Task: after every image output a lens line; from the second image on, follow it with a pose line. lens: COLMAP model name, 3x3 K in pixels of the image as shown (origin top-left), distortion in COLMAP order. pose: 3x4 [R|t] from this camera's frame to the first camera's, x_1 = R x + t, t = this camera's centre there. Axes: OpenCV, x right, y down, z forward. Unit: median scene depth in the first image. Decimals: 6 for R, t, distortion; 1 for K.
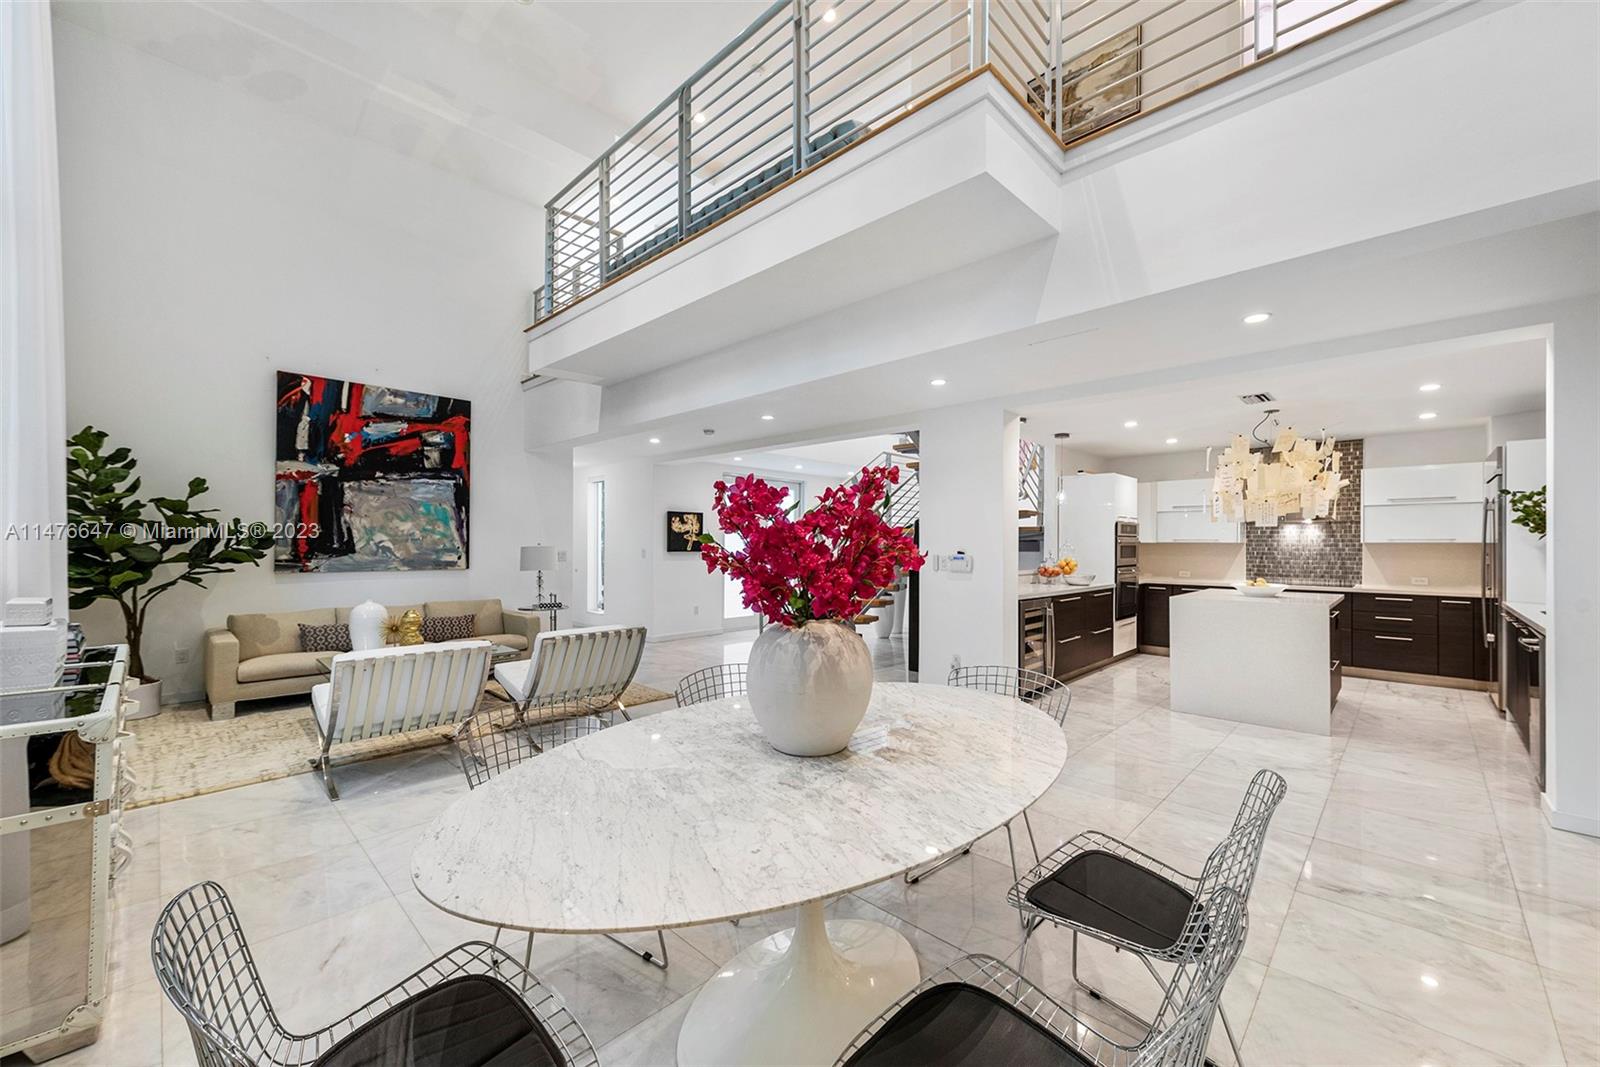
lens RADIAL K [[628.5, 0, 806.8], [0, 628.5, 539.3], [0, 0, 1]] dist [0.013117, -0.001628]
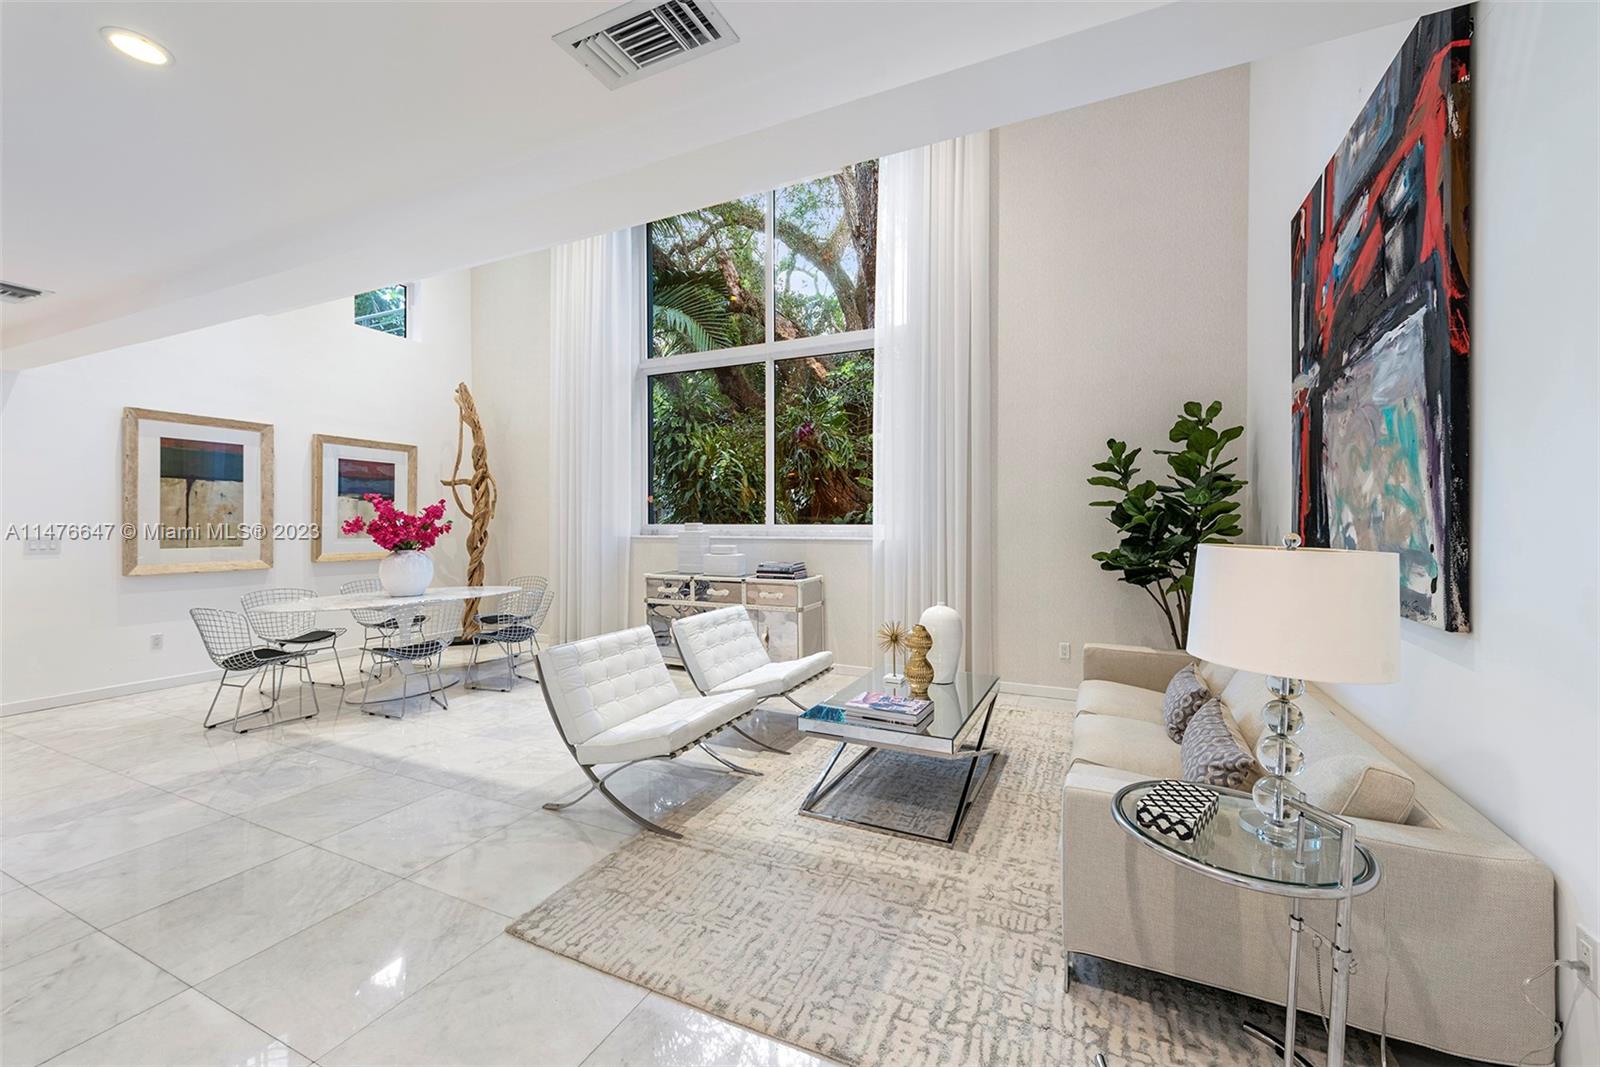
lens RADIAL K [[628.5, 0, 814.5], [0, 628.5, 529.1], [0, 0, 1]] dist [0.013117, -0.001628]
pose [[-0.945168, -0.005879, -0.326532, -0.235046], [-0.006469, 0.999979, 0.000723, 0.006606], [0.326521, 0.002796, -0.945186, 1.276298]]
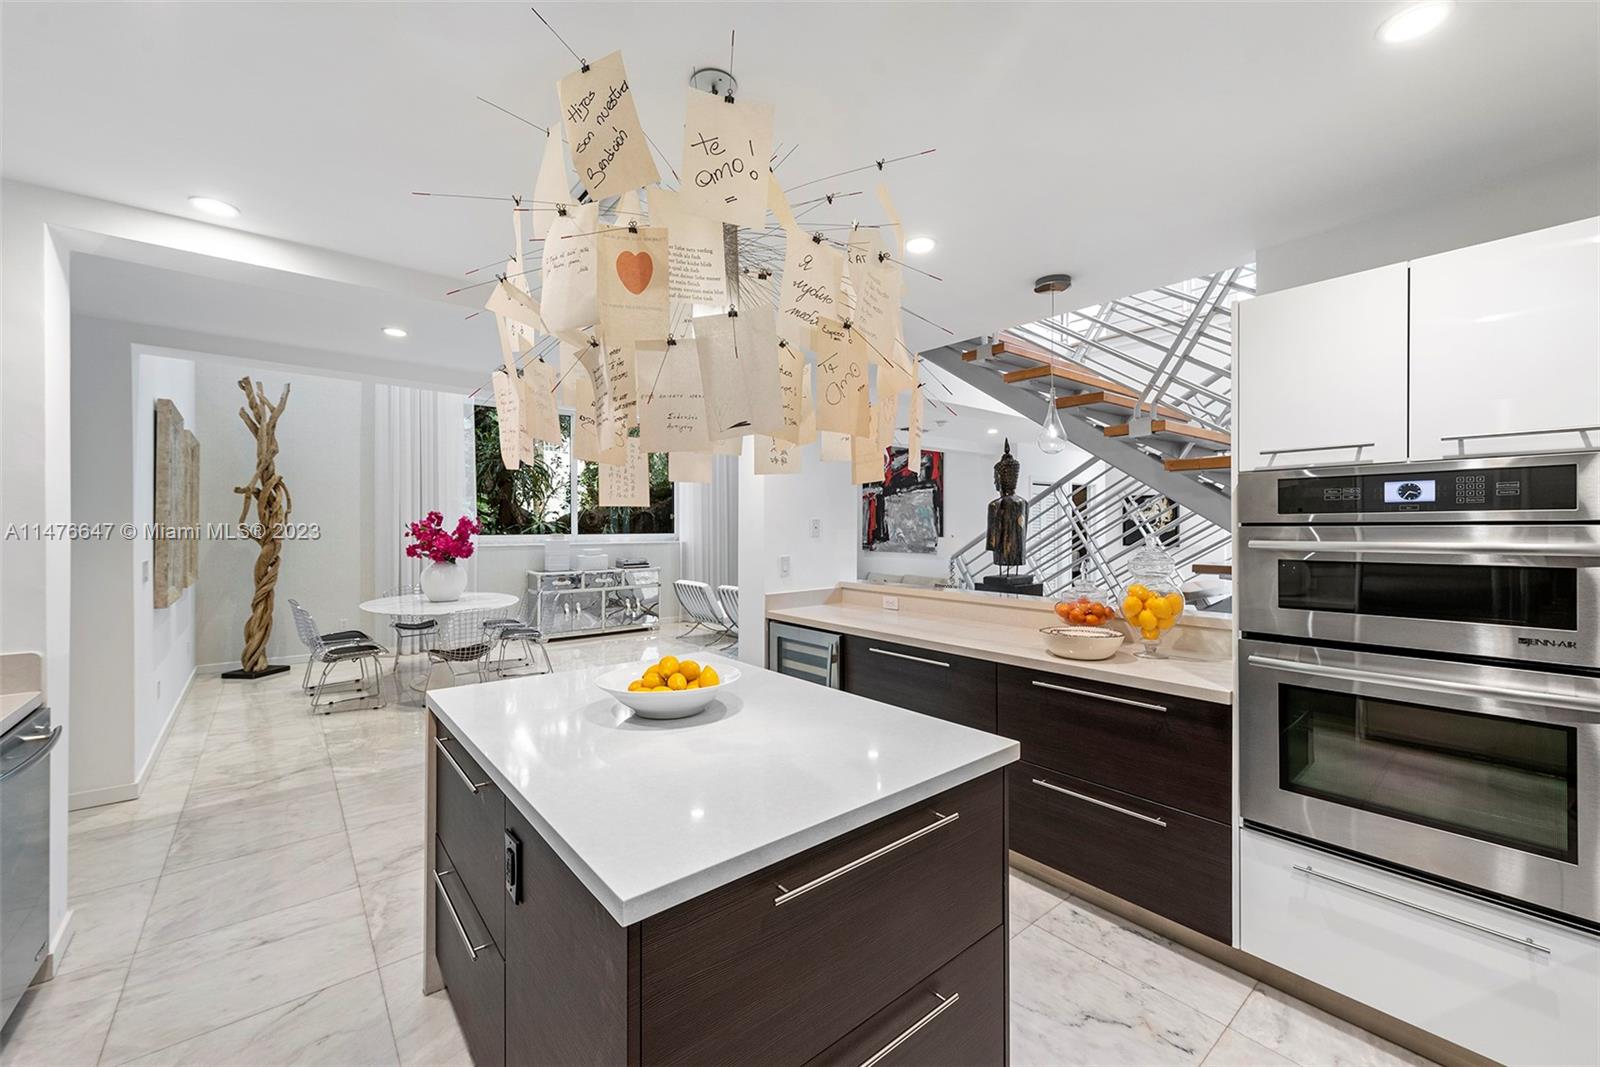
lens RADIAL K [[628.5, 0, 805.6], [0, 628.5, 530.0], [0, 0, 1]] dist [0.013117, -0.001628]
pose [[-0.110256, -0.001549, -0.993902, 0.889875], [0.007071, 0.999972, -0.002343, -0.002222], [0.993878, -0.007286, -0.110242, 0.949989]]
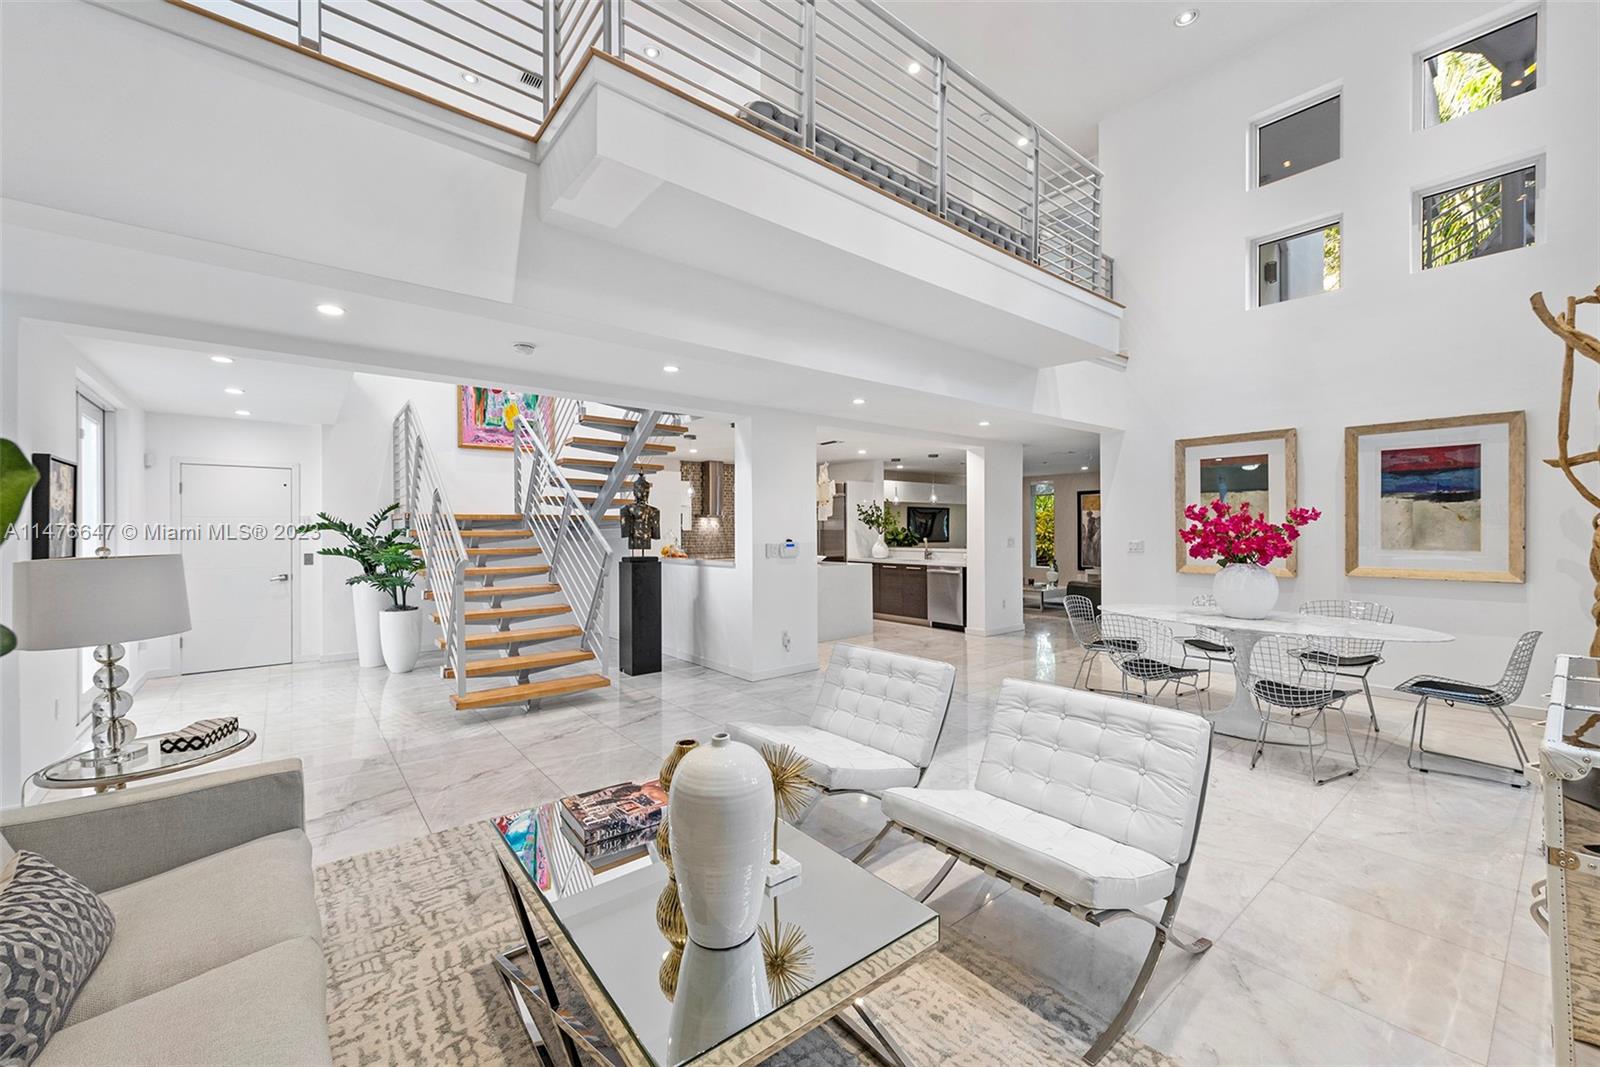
lens RADIAL K [[628.5, 0, 806.9], [0, 628.5, 527.9], [0, 0, 1]] dist [0.013117, -0.001628]
pose [[0.120213, -0.003183, 0.992743, -0.765183], [0.001442, 0.999994, 0.003032, -0.004037], [-0.992747, 0.001067, 0.120217, 0.705403]]
